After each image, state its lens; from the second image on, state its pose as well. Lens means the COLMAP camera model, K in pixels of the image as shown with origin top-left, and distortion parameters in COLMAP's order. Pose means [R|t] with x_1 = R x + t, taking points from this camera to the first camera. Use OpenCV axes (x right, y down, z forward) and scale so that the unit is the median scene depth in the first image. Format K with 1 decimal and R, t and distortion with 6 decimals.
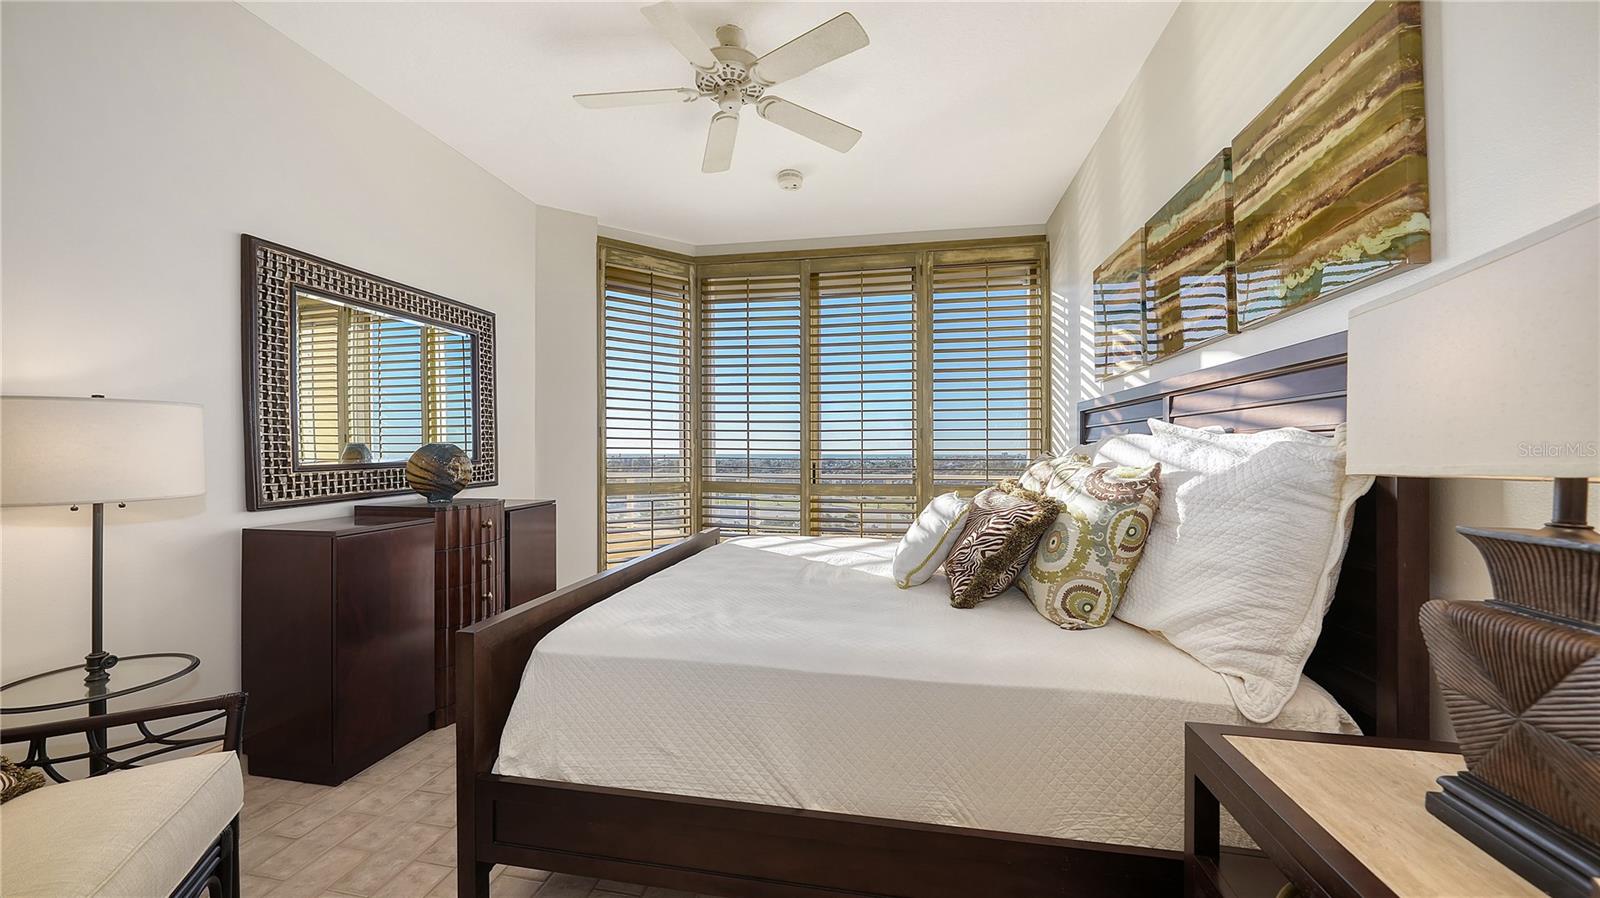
lens RADIAL K [[561.0, 0, 794.9], [0, 561.0, 483.7], [0, 0, 1]] dist [-0.002601, 0.000398]
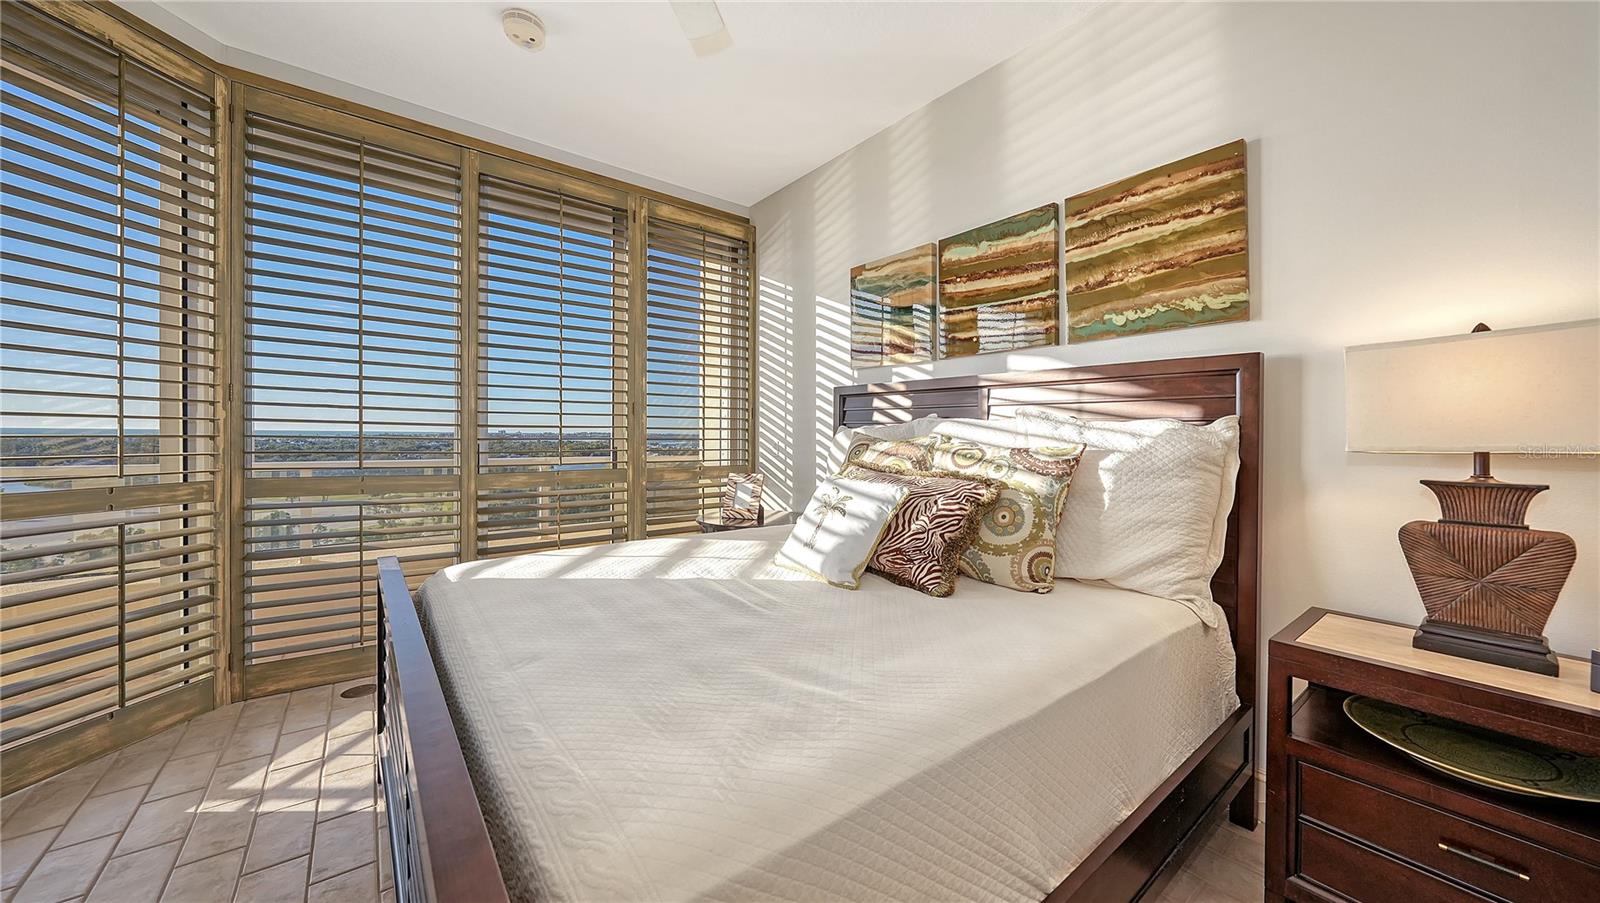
lens RADIAL K [[561.2, 0, 809.0], [0, 561.2, 460.0], [0, 0, 1]] dist [-0.000752, -0.000458]
pose [[0.645893, -0.030655, 0.762812, -0.667377], [0.032313, 0.999396, 0.012803, -0.034952], [-0.762744, 0.016379, 0.646494, 0.641381]]
